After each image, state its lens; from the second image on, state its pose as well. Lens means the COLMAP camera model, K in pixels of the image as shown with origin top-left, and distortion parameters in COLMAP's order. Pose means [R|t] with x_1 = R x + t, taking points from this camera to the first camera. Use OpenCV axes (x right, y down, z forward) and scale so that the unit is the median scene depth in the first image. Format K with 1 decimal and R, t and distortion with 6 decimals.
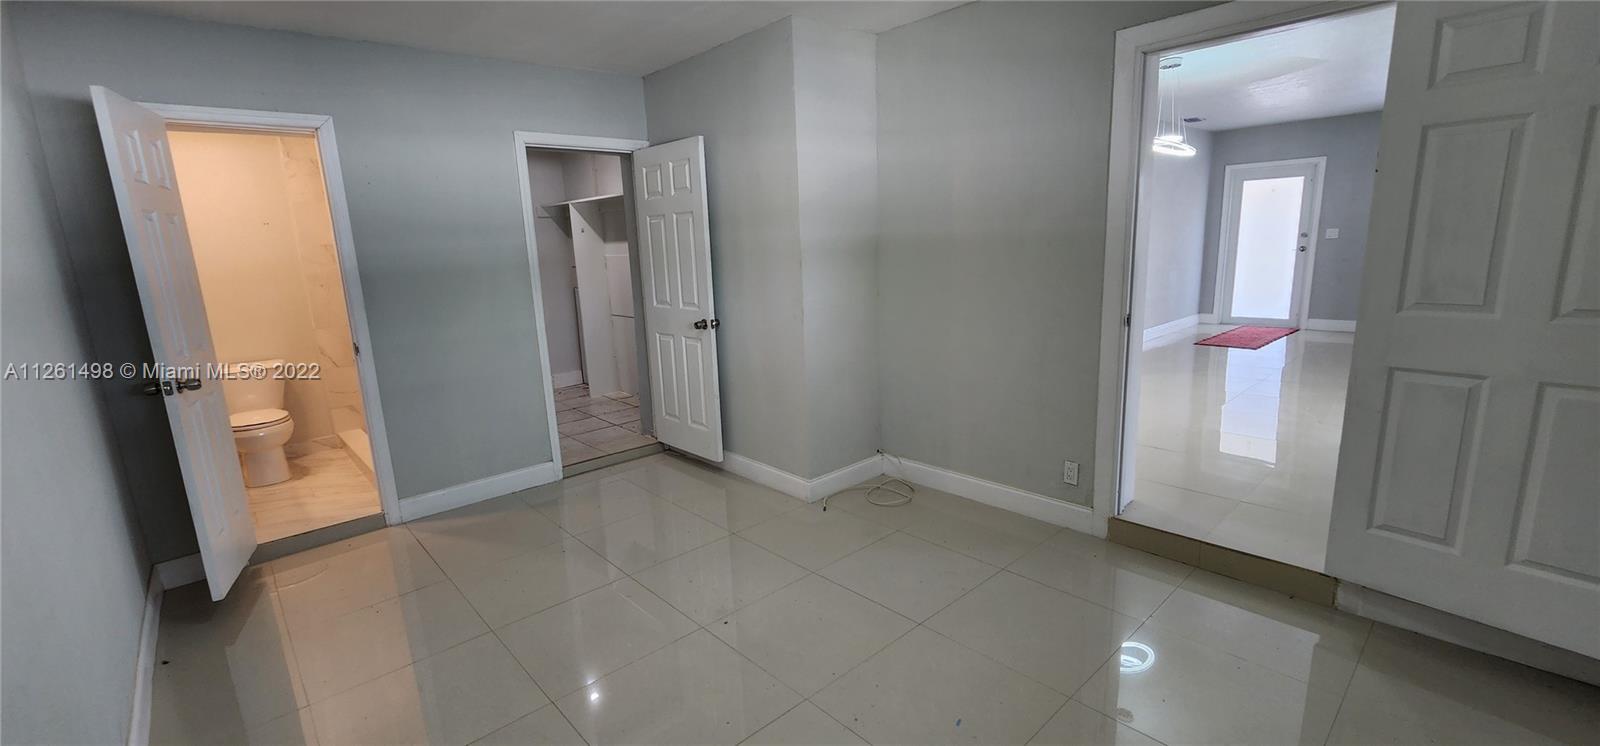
lens RADIAL K [[666.8, 0, 812.8], [0, 666.8, 371.2], [0, 0, 1]] dist [-0.003241, 0.000096]
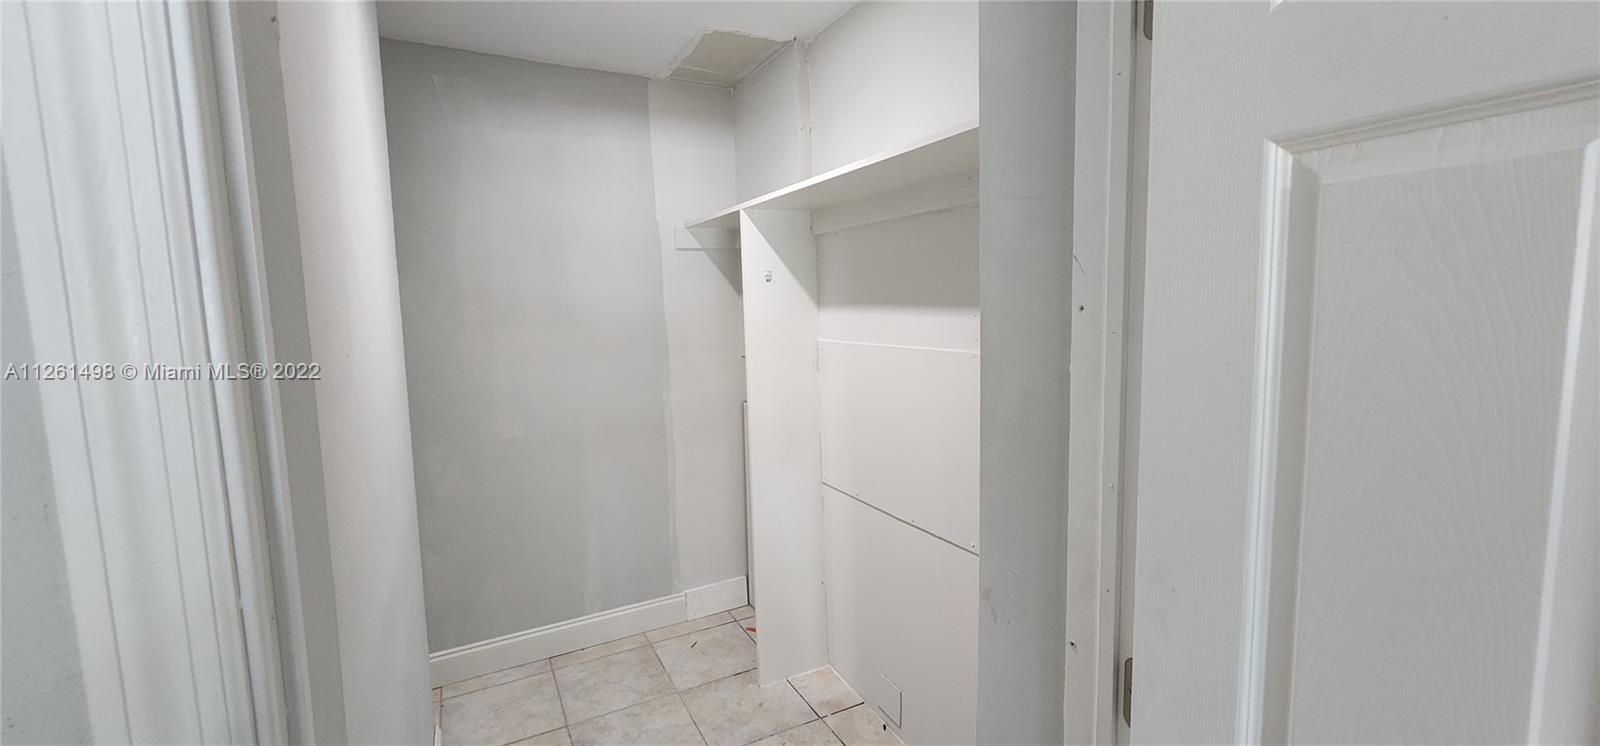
lens RADIAL K [[666.8, 0, 812.8], [0, 666.8, 371.2], [0, 0, 1]] dist [-0.003241, 0.000096]
pose [[0.964733, 0.040893, -0.260034, -0.218762], [-0.065792, 0.993965, -0.087776, -0.124388], [0.254876, 0.101789, 0.961602, 0.644000]]
